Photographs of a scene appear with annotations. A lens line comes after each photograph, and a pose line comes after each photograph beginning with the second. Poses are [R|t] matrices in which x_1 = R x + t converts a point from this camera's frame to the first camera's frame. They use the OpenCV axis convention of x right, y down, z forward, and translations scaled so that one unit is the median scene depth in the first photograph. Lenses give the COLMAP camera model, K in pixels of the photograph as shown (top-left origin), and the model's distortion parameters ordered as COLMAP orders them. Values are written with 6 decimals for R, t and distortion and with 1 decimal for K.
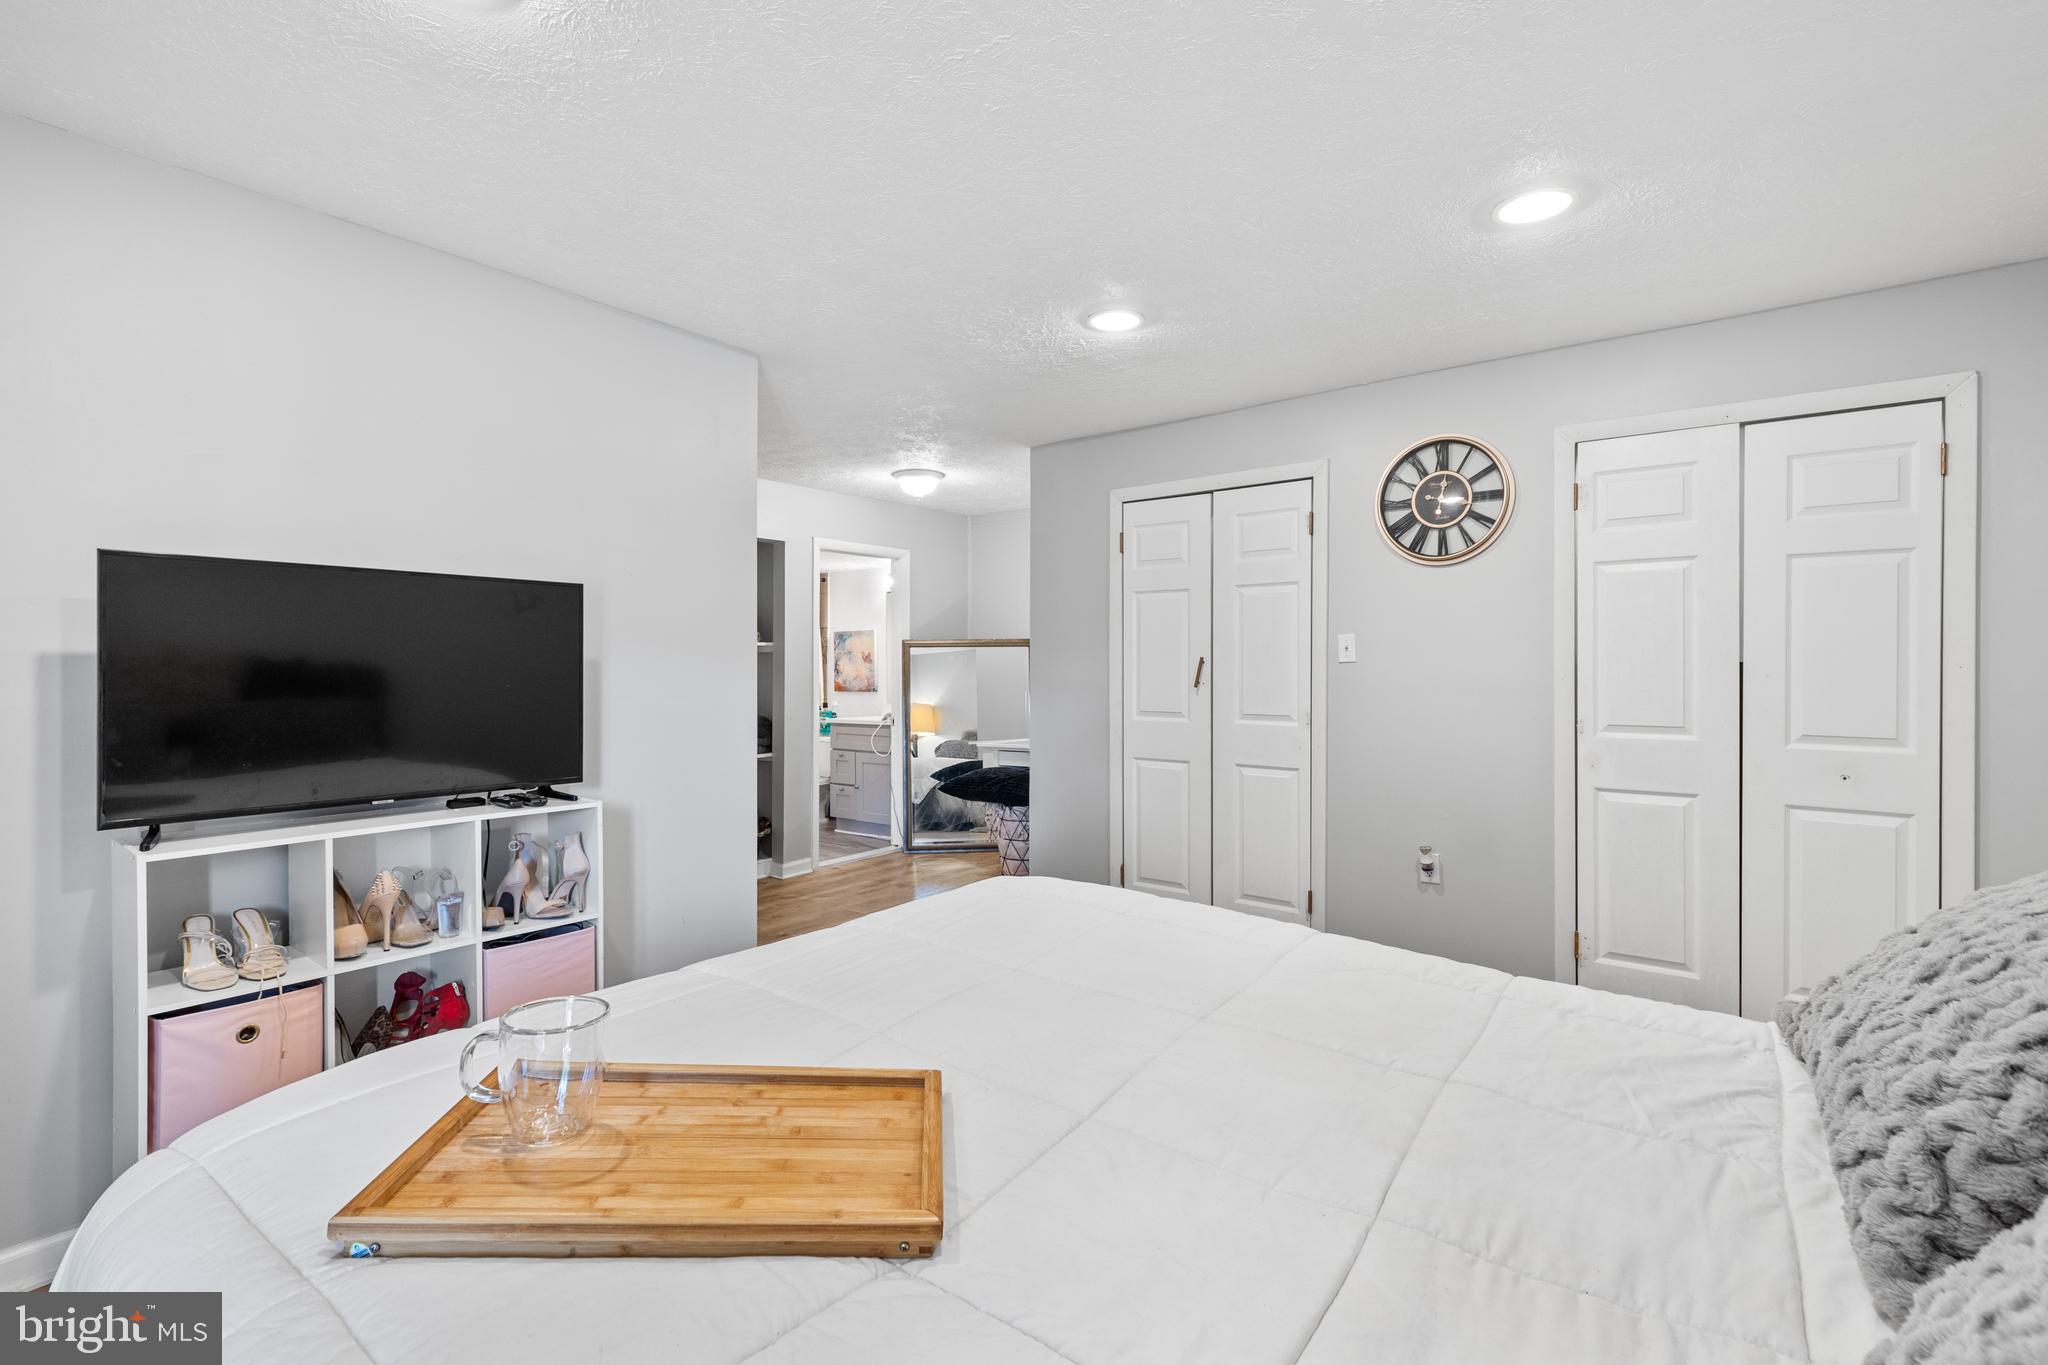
lens RADIAL K [[917.7, 0, 1022.9], [0, 917.7, 673.2], [0, 0, 1]] dist [0.004113, -0.001466]
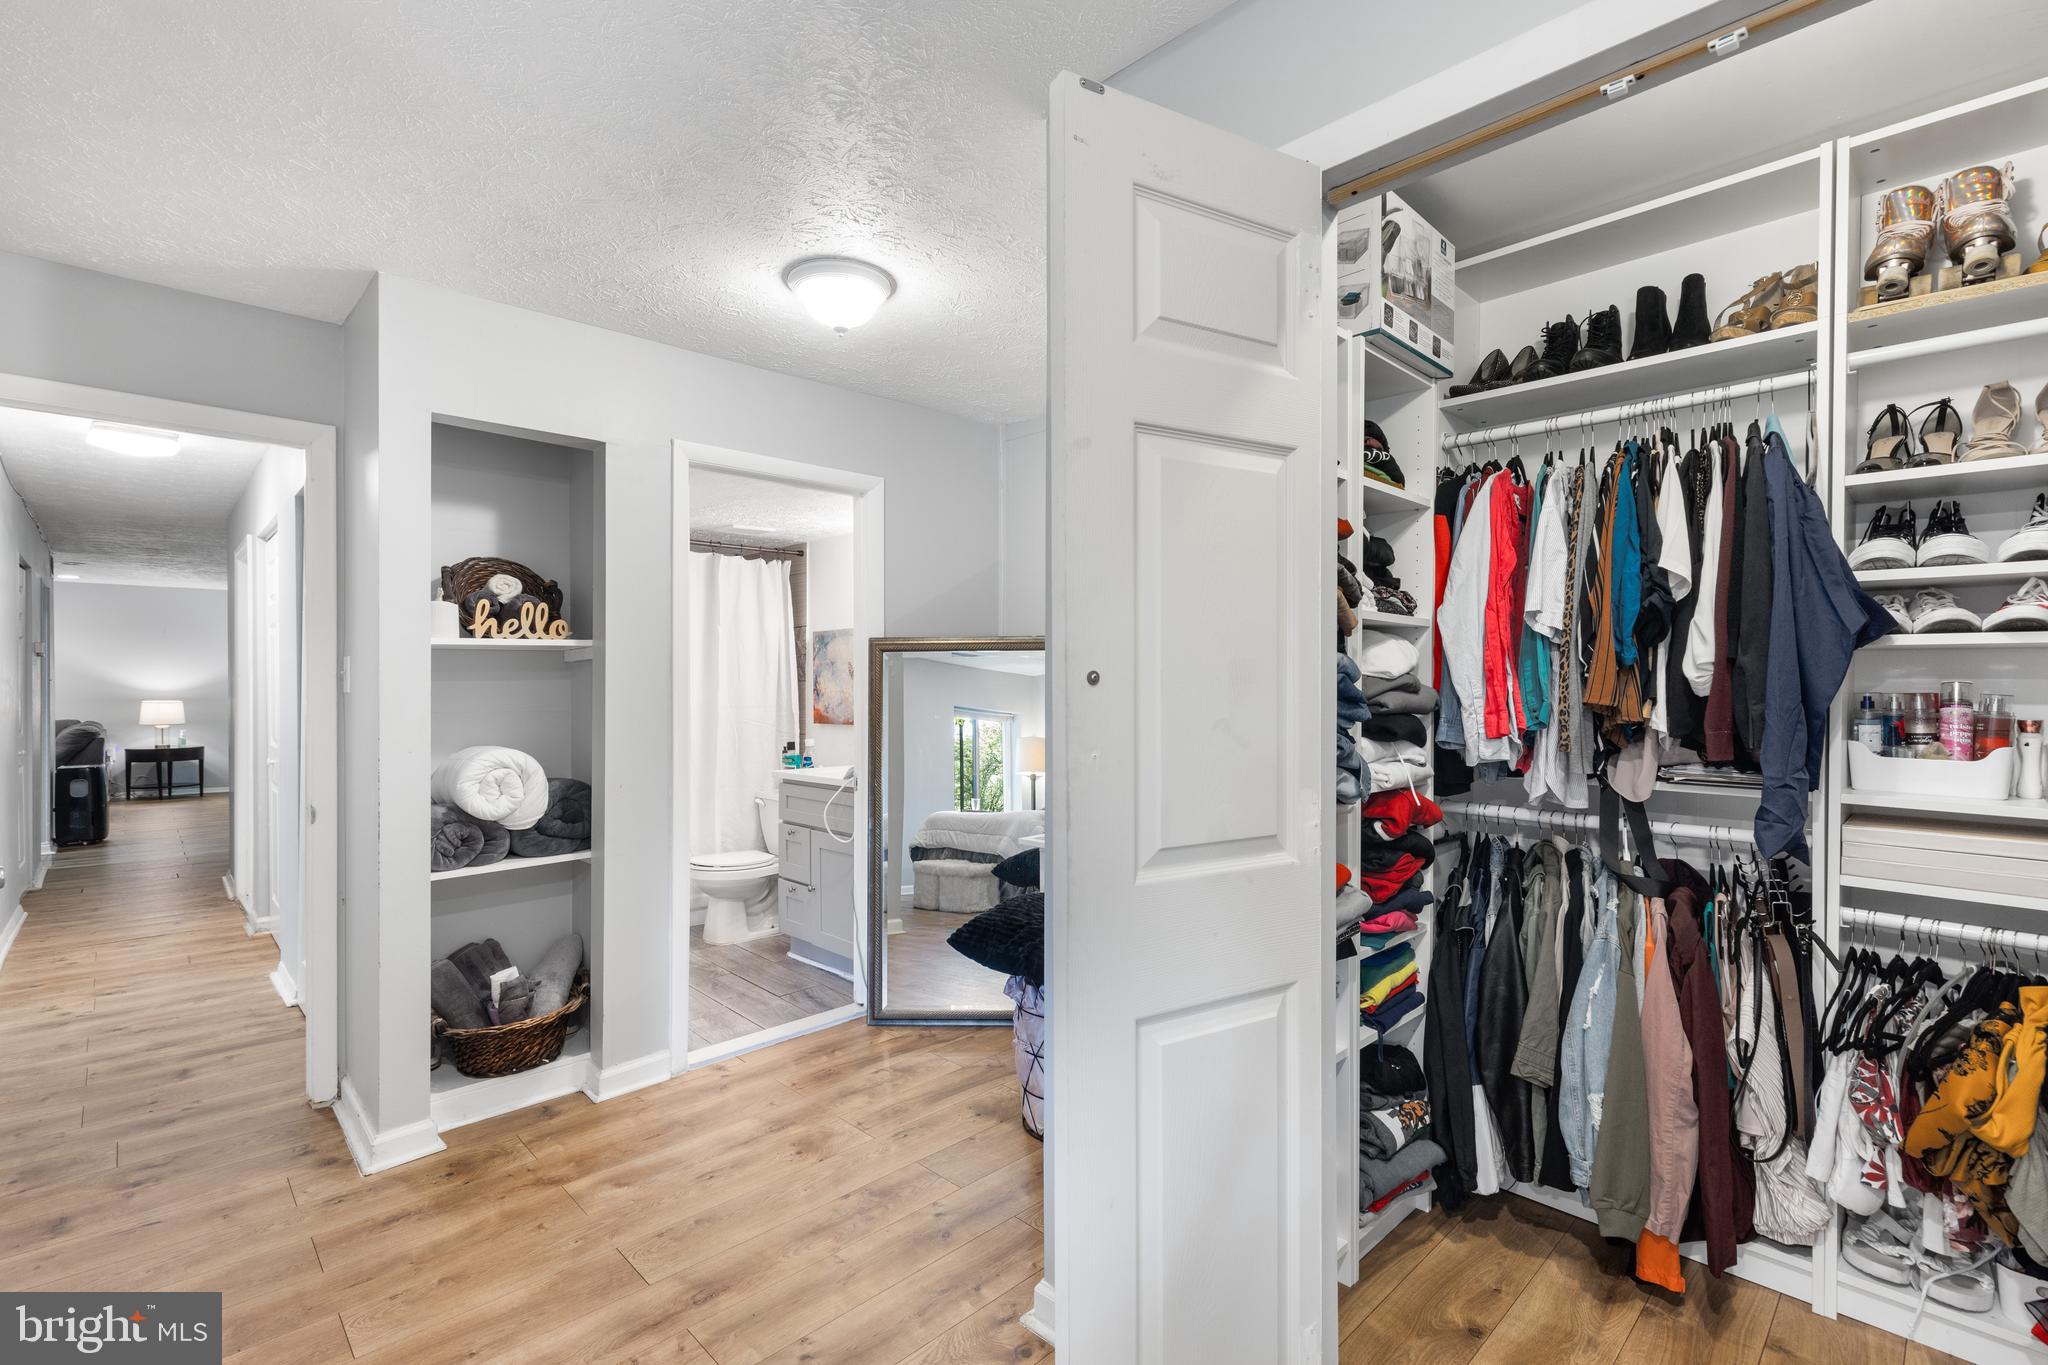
lens RADIAL K [[917.7, 0, 1024.7], [0, 917.7, 687.6], [0, 0, 1]] dist [0.004113, -0.001466]
pose [[0.990947, -0.003778, -0.134198, 0.034730], [0.003202, 0.999985, -0.004508, -0.002388], [0.134213, 0.004037, 0.990944, 0.419181]]
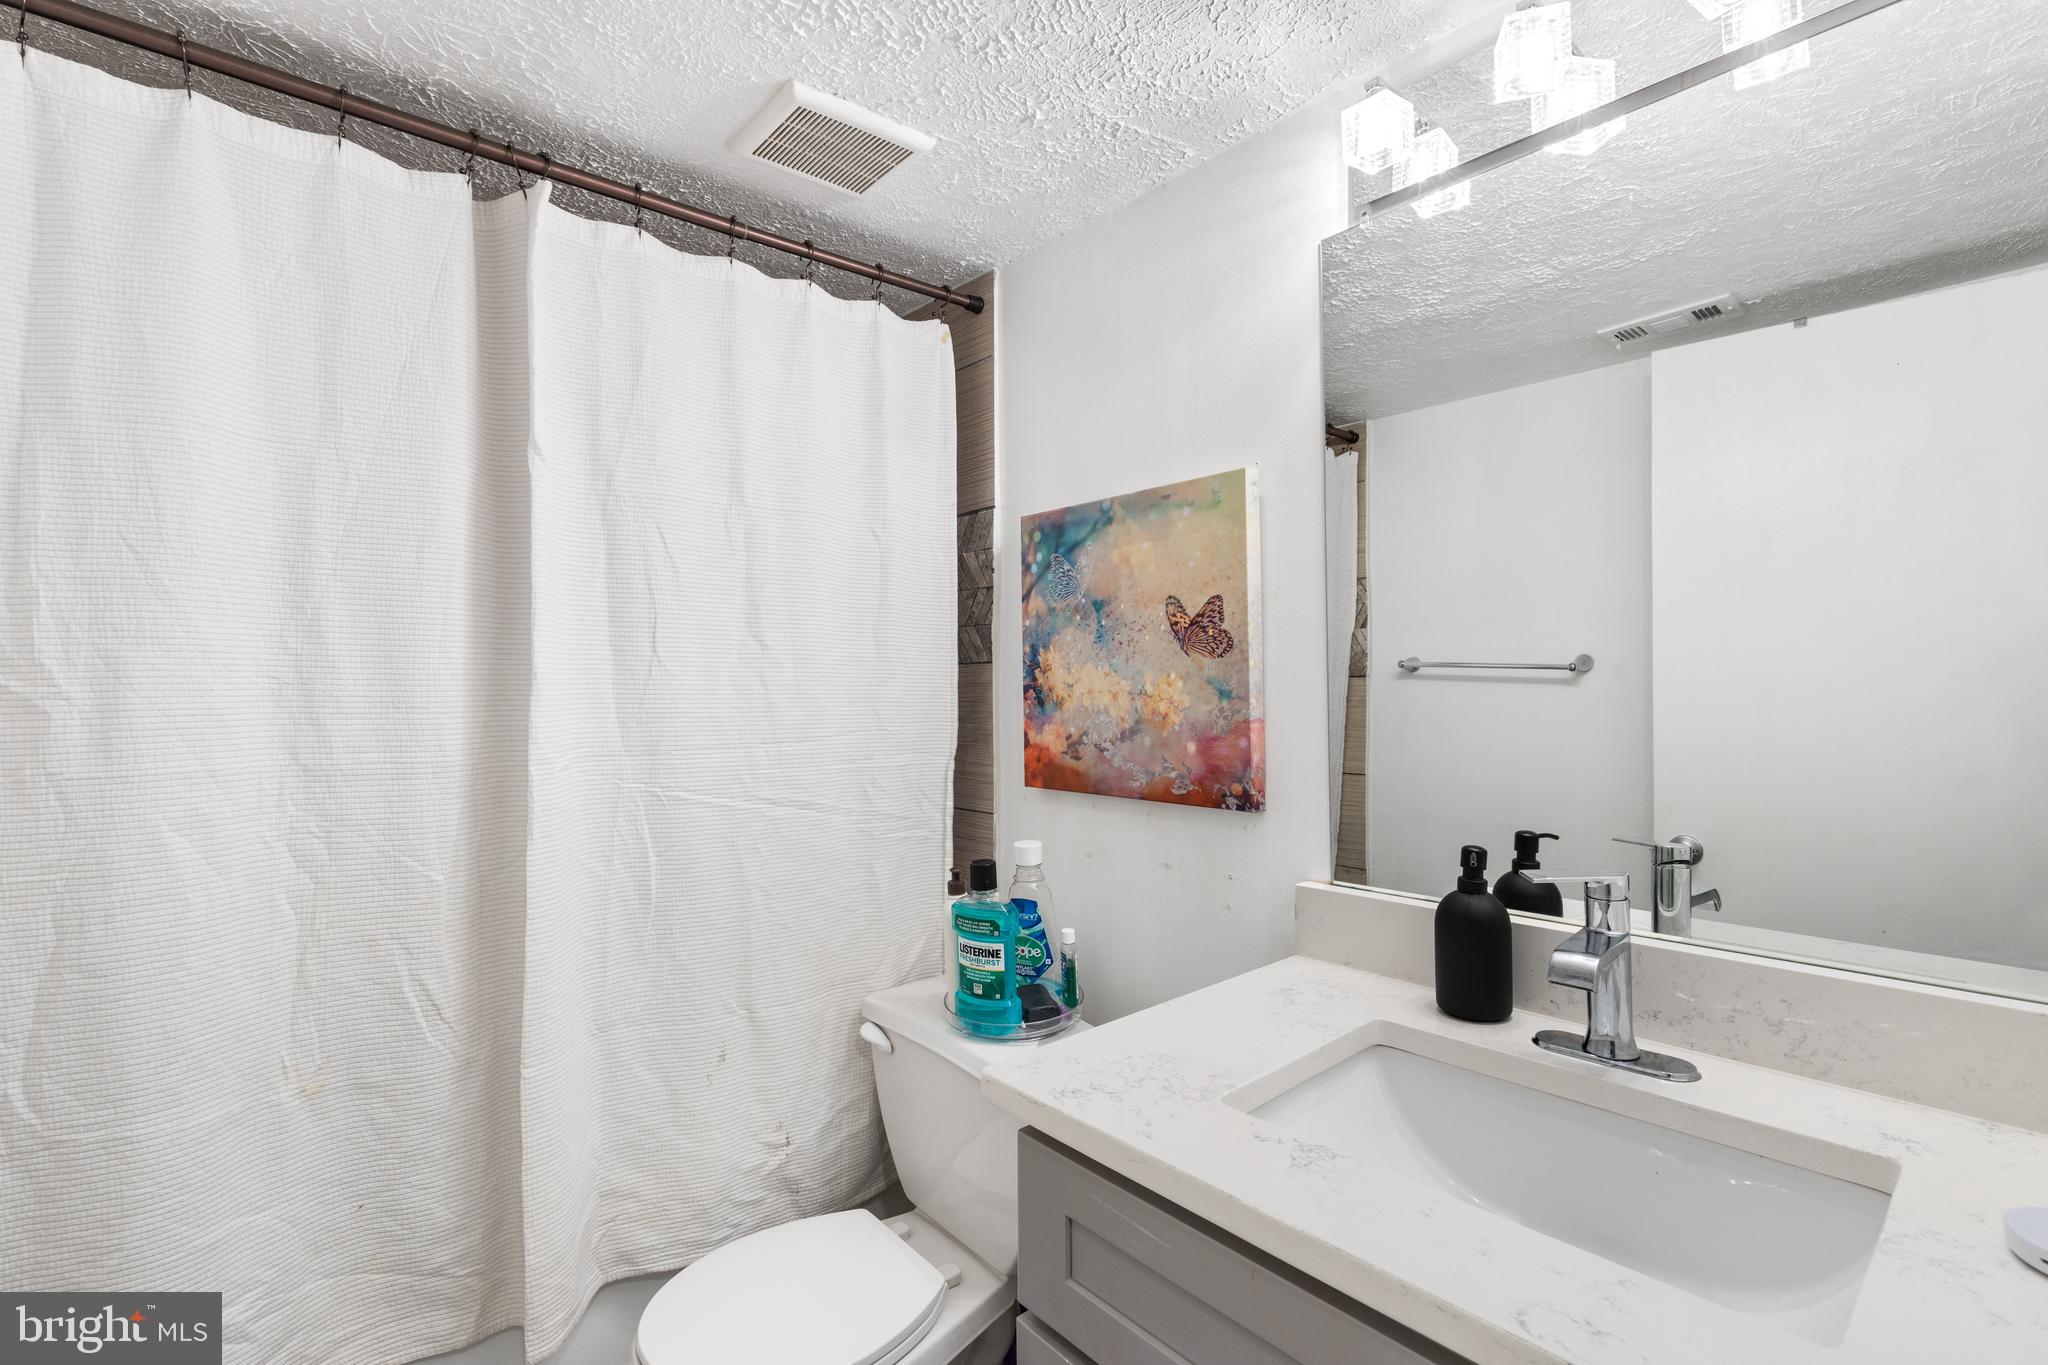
lens RADIAL K [[917.7, 0, 1020.0], [0, 917.7, 679.0], [0, 0, 1]] dist [0.004113, -0.001466]
pose [[0.983536, -0.008979, -0.180490, -0.187529], [0.007465, 0.999931, -0.009069, -0.004820], [0.180559, 0.007573, 0.983535, 0.879293]]
